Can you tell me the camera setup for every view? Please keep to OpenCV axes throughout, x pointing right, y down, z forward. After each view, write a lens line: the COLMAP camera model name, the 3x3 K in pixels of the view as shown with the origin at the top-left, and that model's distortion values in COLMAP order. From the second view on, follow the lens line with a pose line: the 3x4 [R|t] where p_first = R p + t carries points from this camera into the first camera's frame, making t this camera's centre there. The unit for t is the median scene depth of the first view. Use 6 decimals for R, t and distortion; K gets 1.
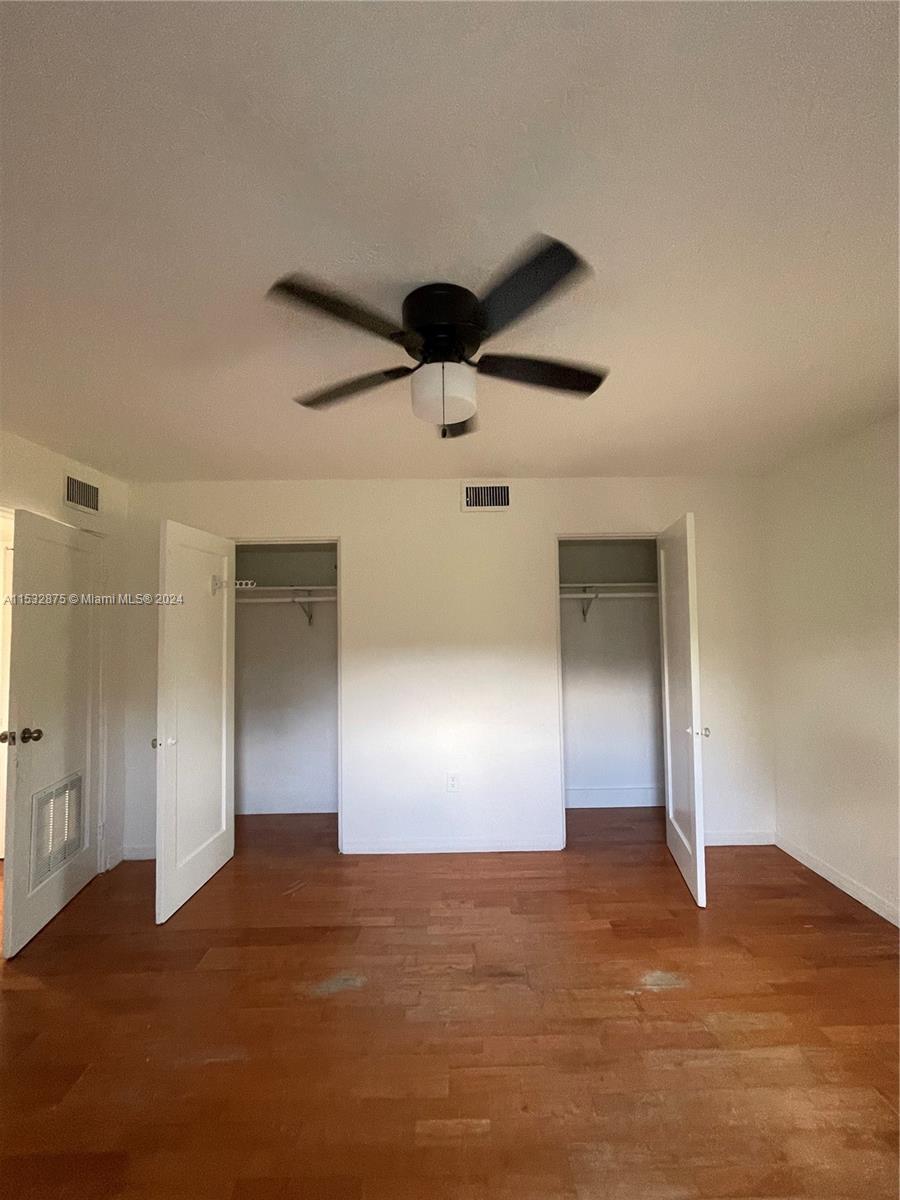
lens RADIAL K [[482.5, 0, 454.1], [0, 482.5, 599.8], [0, 0, 1]] dist [-0.001617, -0.000130]
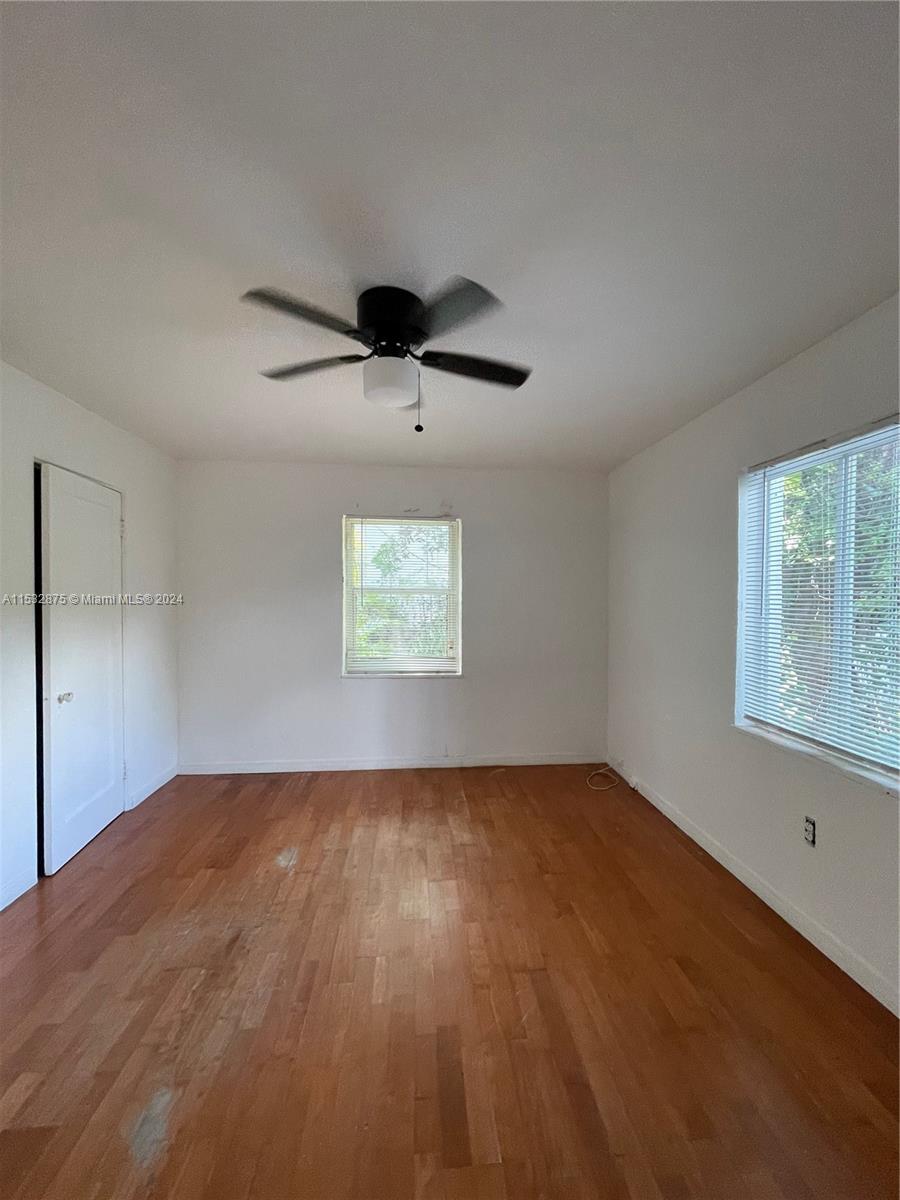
lens RADIAL K [[482.5, 0, 454.1], [0, 482.5, 599.8], [0, 0, 1]] dist [-0.001617, -0.000130]
pose [[-0.070831, -0.001423, 0.997487, -0.951233], [-0.054323, 0.998520, -0.002433, 0.070811], [-0.996008, -0.054359, -0.070804, 0.709054]]
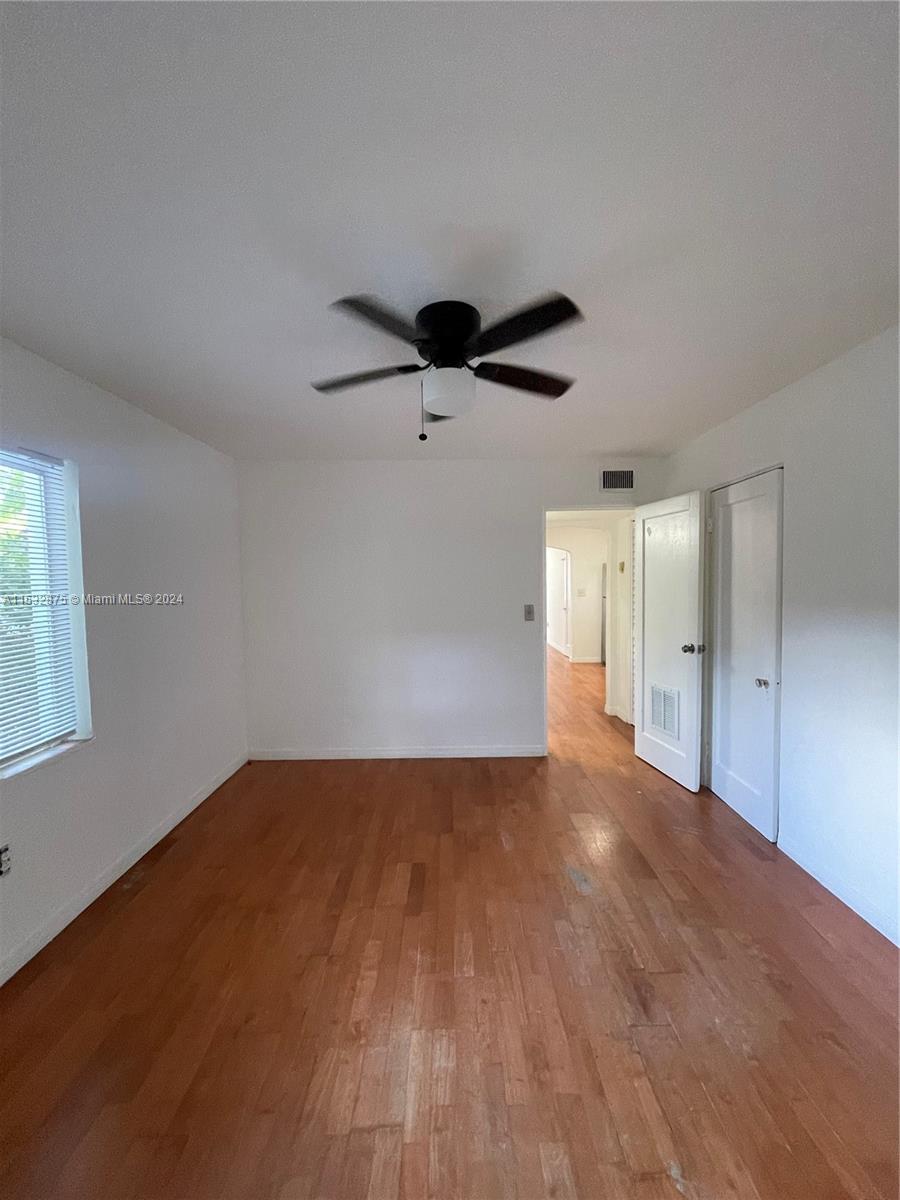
lens RADIAL K [[482.5, 0, 454.1], [0, 482.5, 599.8], [0, 0, 1]] dist [-0.001617, -0.000130]
pose [[-0.008083, 0.063694, -0.997937, 0.960952], [0.063850, 0.995966, 0.063051, 0.011873], [0.997927, -0.063208, -0.012117, 0.777490]]
